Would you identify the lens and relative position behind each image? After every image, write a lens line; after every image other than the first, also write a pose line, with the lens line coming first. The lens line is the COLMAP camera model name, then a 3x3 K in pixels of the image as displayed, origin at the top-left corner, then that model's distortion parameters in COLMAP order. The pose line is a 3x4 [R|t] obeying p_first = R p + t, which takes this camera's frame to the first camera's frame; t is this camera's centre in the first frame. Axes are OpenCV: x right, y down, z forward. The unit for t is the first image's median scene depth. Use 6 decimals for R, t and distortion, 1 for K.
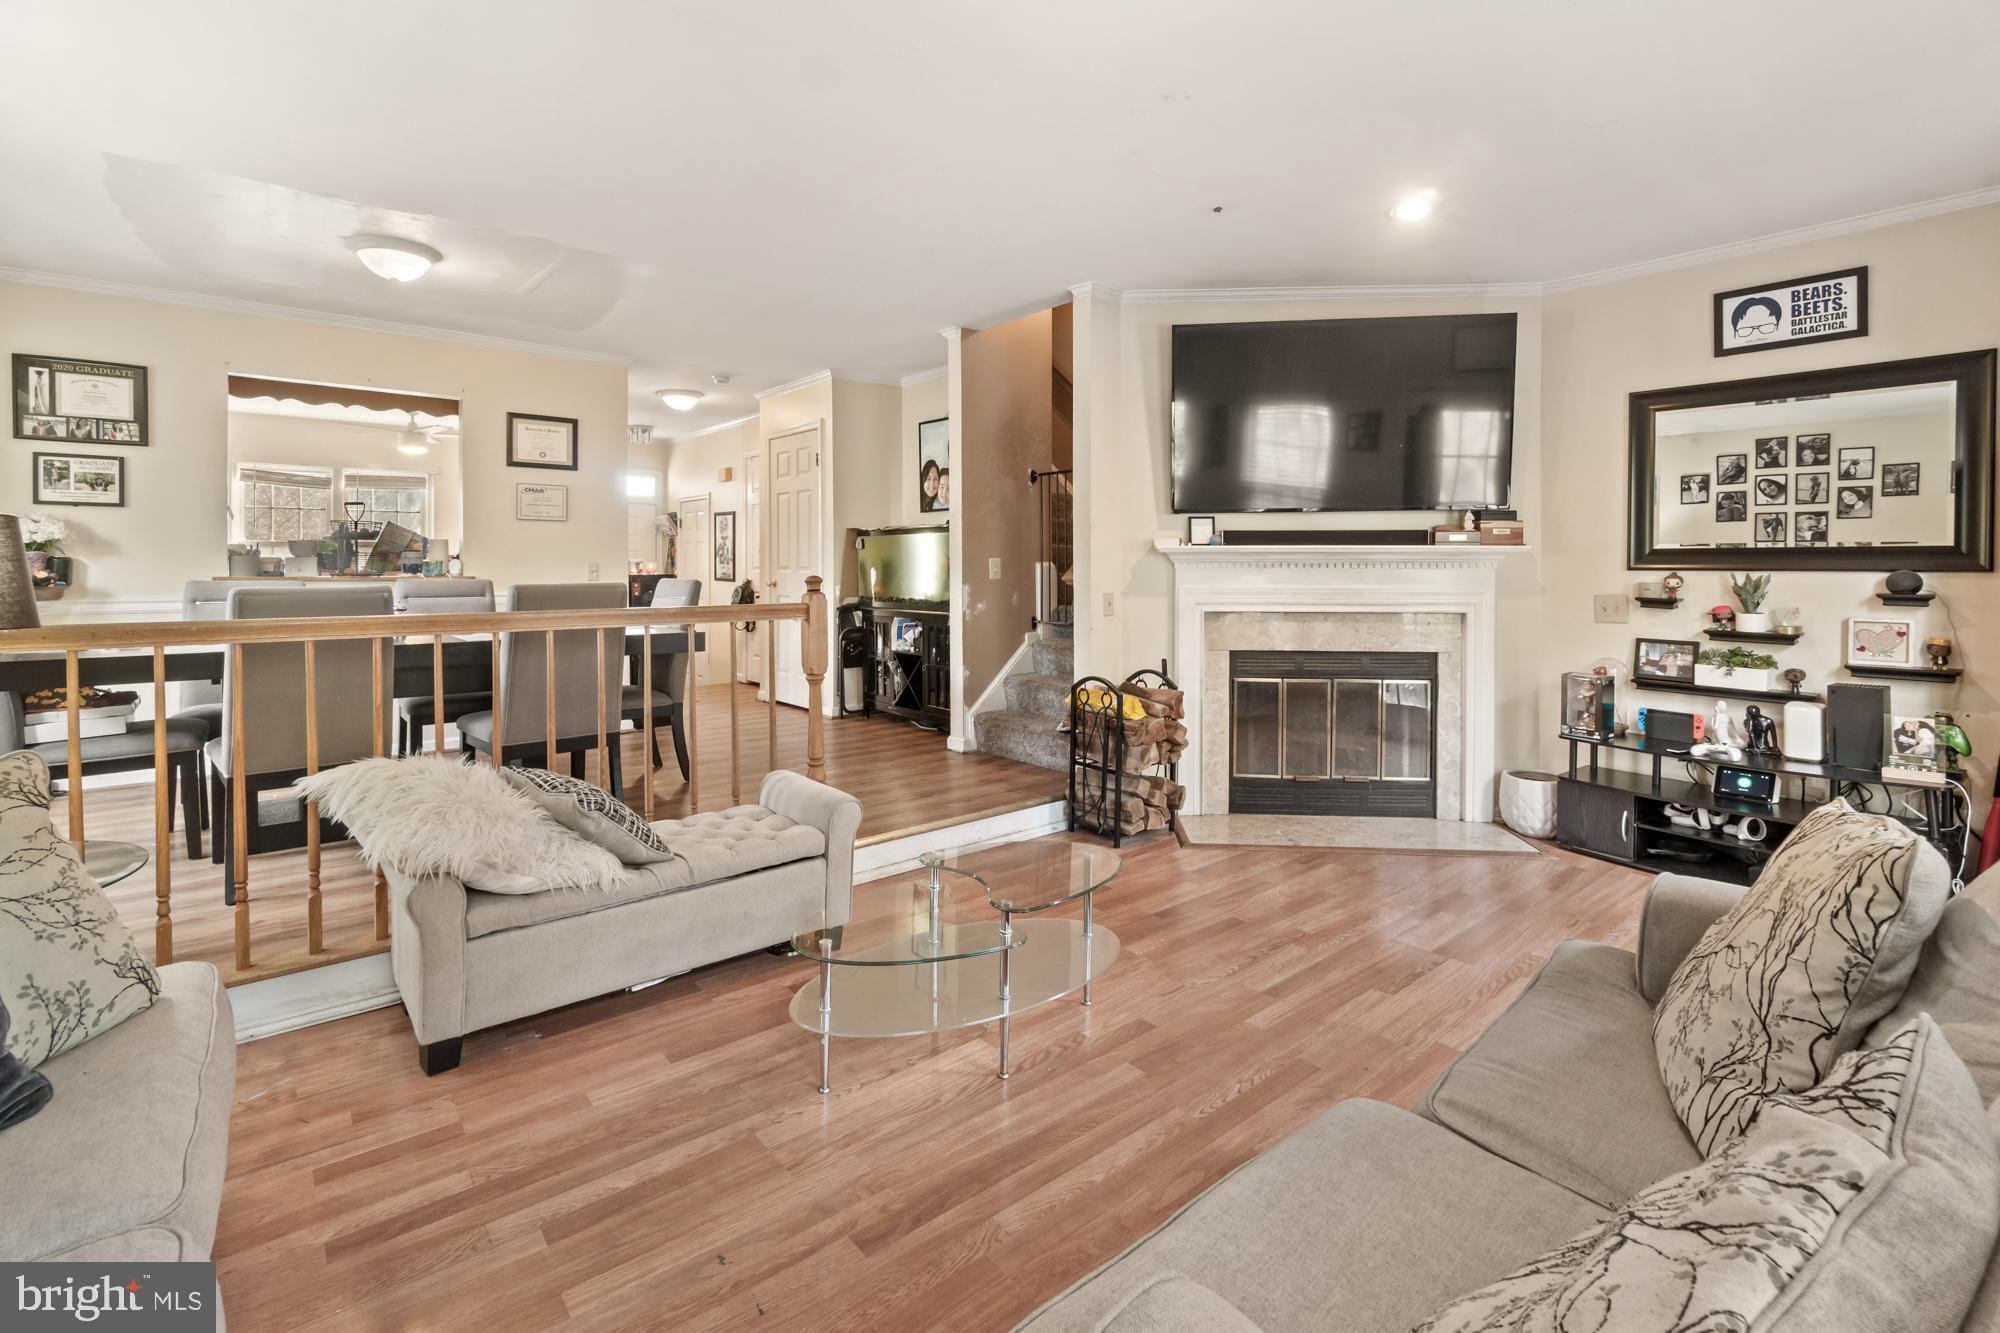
lens RADIAL K [[889.6, 0, 982.7], [0, 889.6, 559.2], [0, 0, 1]] dist [-0.004971, -0.000912]
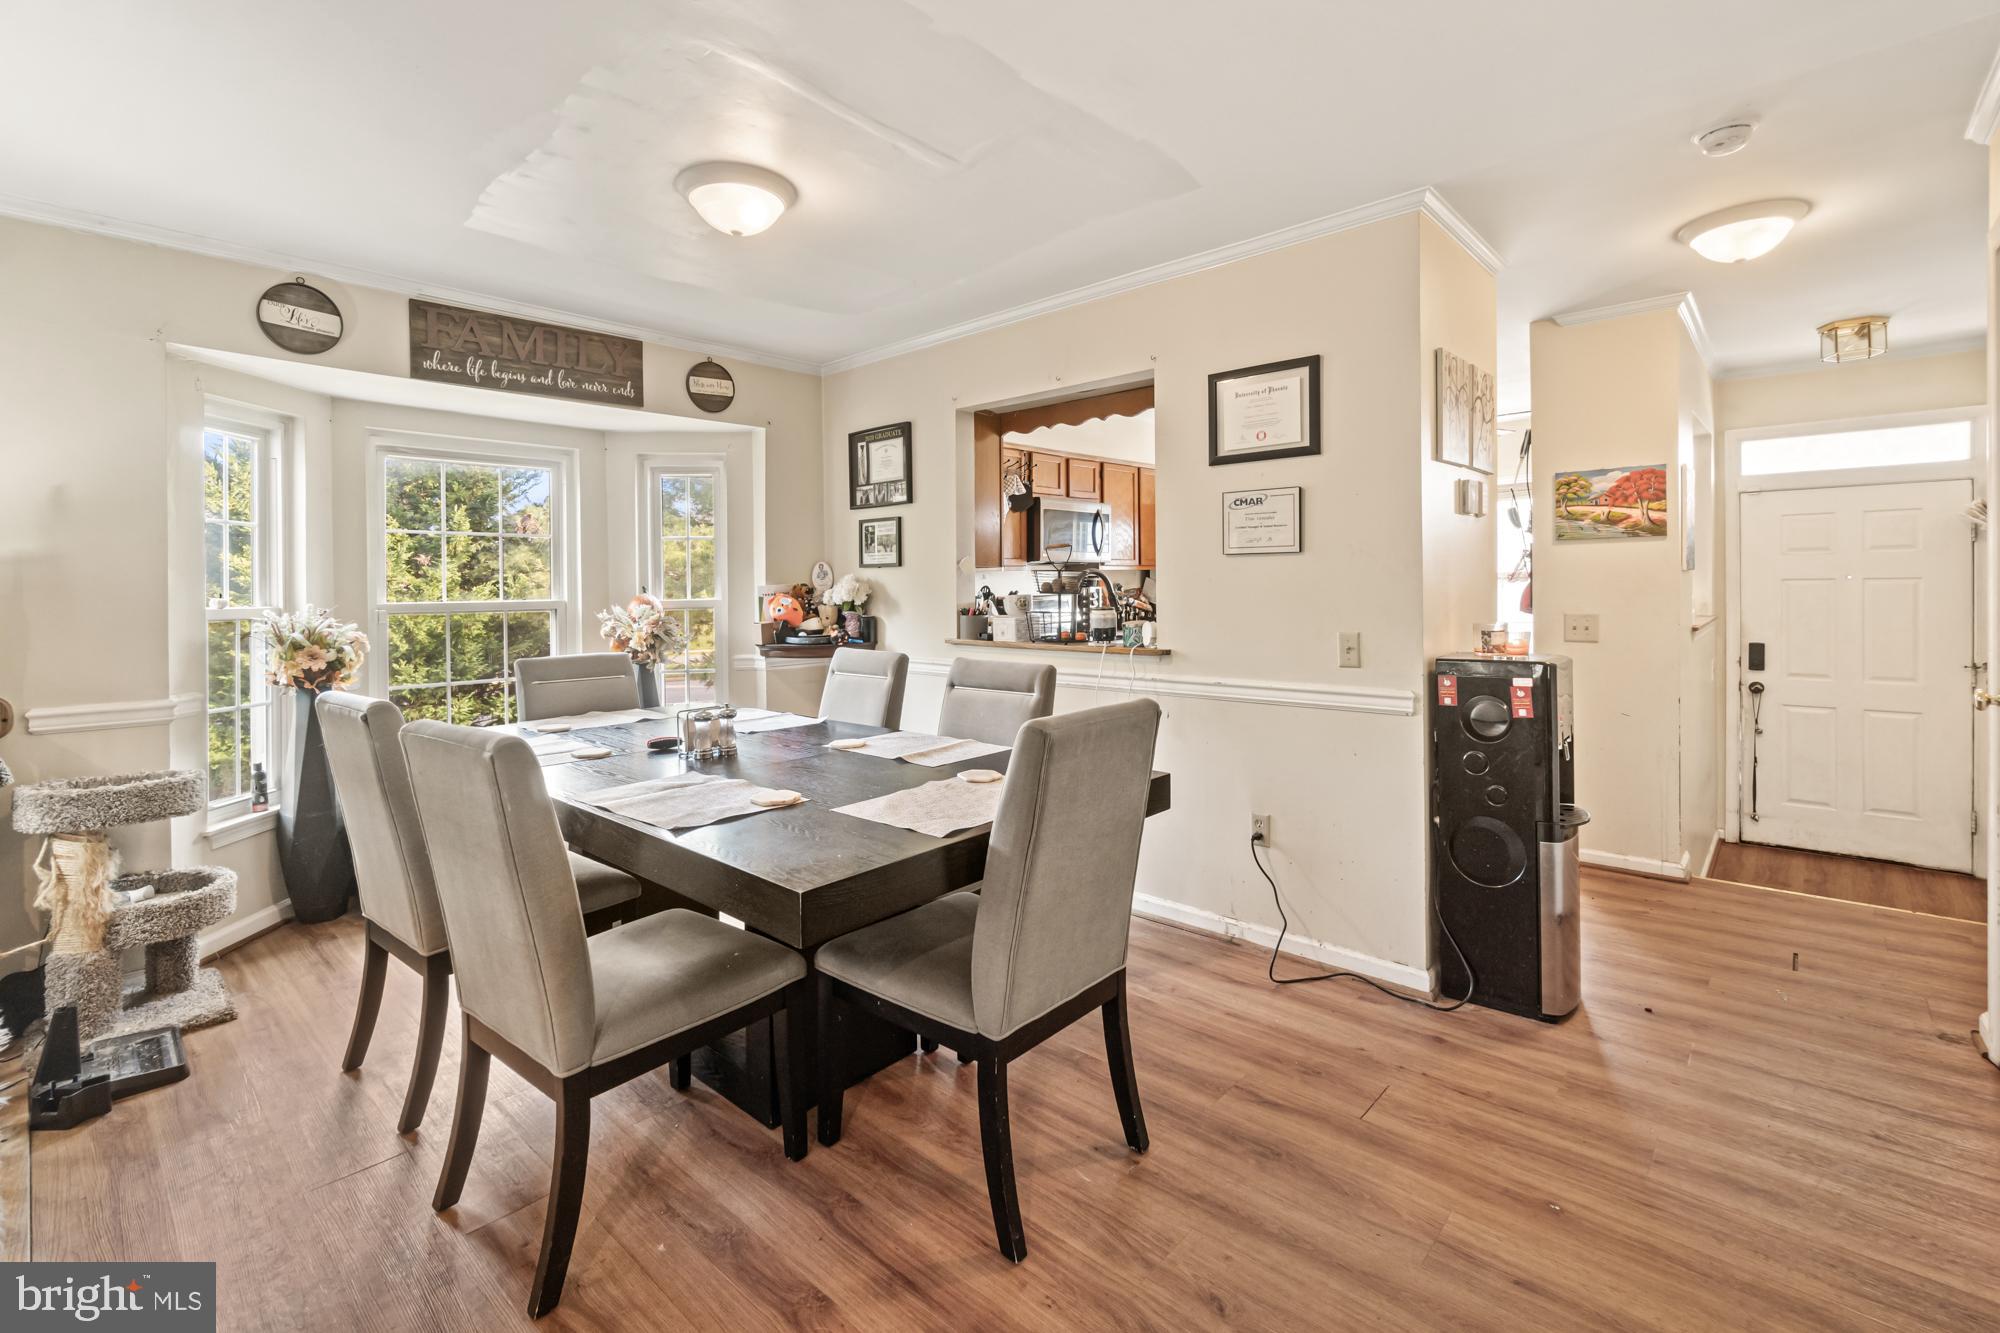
lens RADIAL K [[889.6, 0, 993.9], [0, 889.6, 587.0], [0, 0, 1]] dist [-0.004971, -0.000912]
pose [[0.145848, -0.003657, -0.989300, 0.045762], [0.021432, 0.999770, -0.000536, -0.037757], [0.989075, -0.021124, 0.145892, 1.094634]]
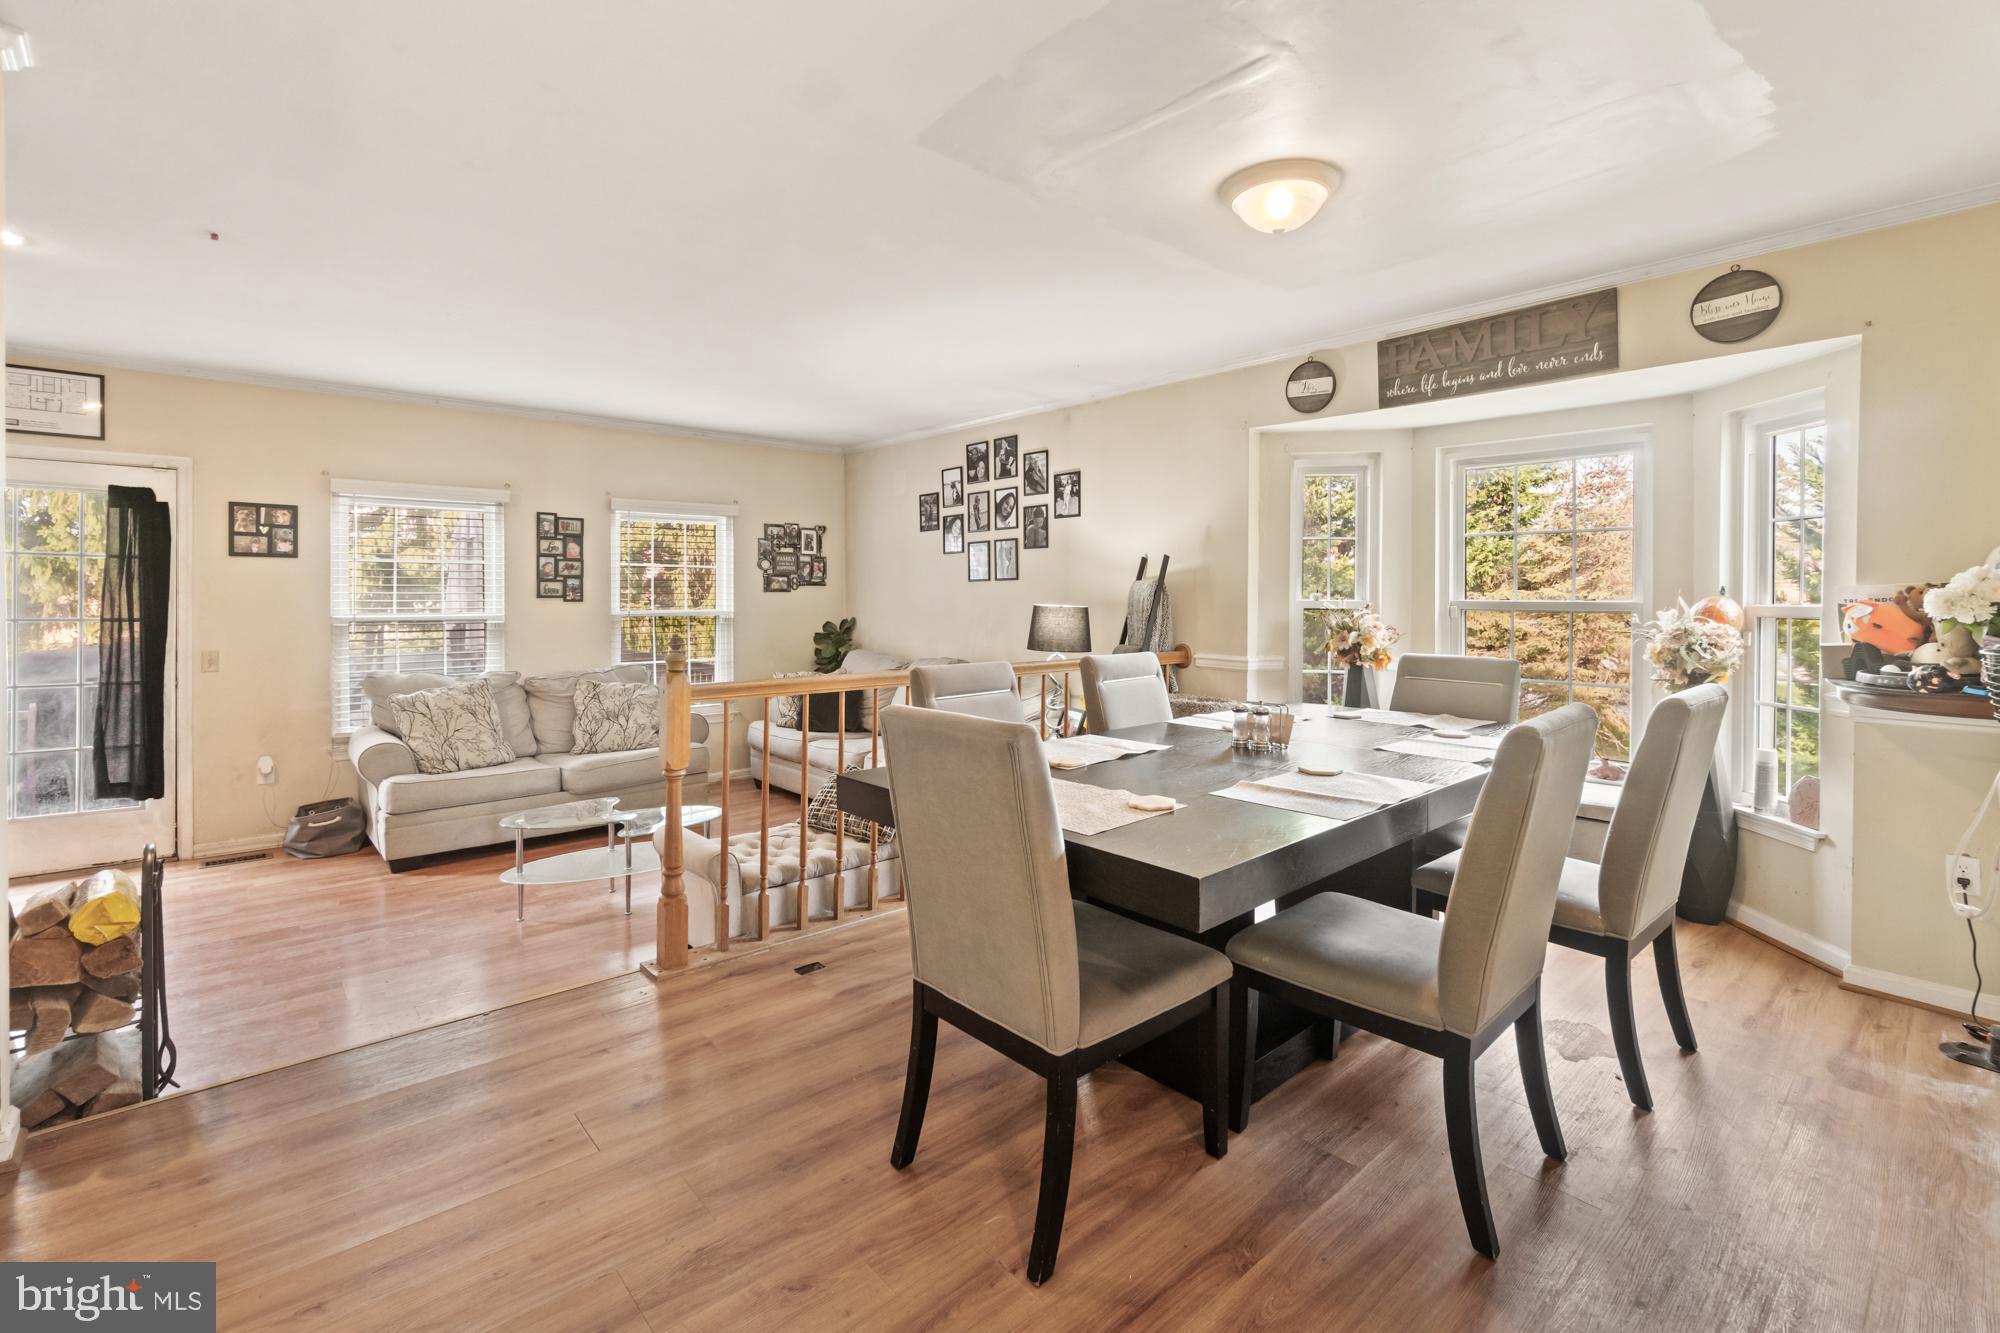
lens RADIAL K [[889.6, 0, 1011.6], [0, 889.6, 615.6], [0, 0, 1]] dist [-0.004971, -0.000912]
pose [[-0.999270, -0.003829, -0.038020, -0.439363], [-0.004568, 0.999802, 0.019357, -0.033788], [0.037938, 0.019516, -0.999089, 1.686526]]
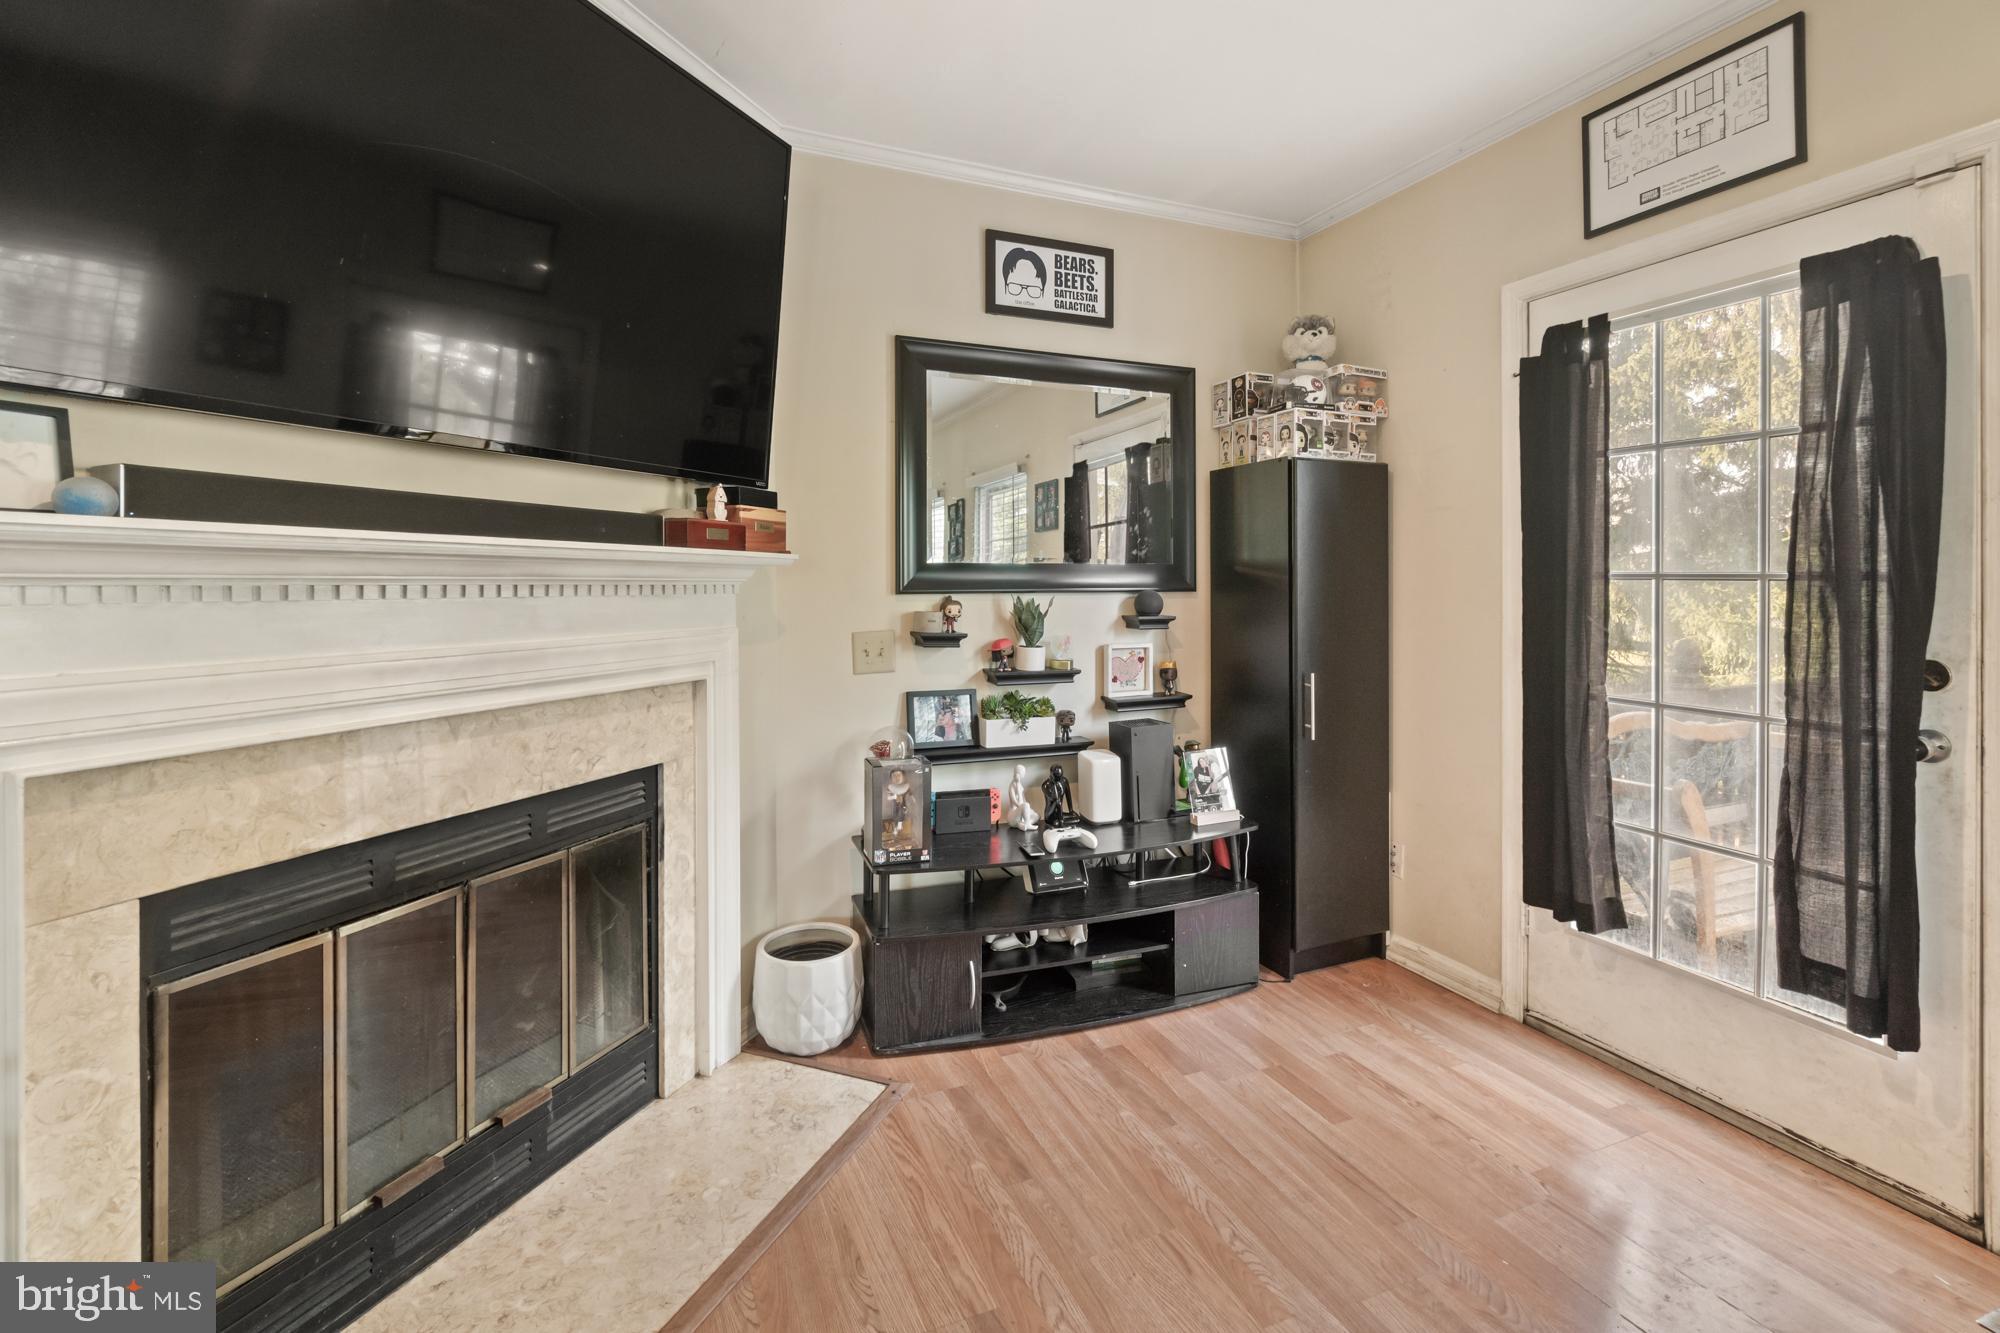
lens RADIAL K [[889.6, 0, 1017.4], [0, 889.6, 583.9], [0, 0, 1]] dist [-0.004971, -0.000912]
pose [[0.277727, -0.000705, 0.960660, 0.101075], [0.000828, 1.000000, 0.000495, 0.004653], [-0.960660, 0.000658, 0.277727, 0.761387]]
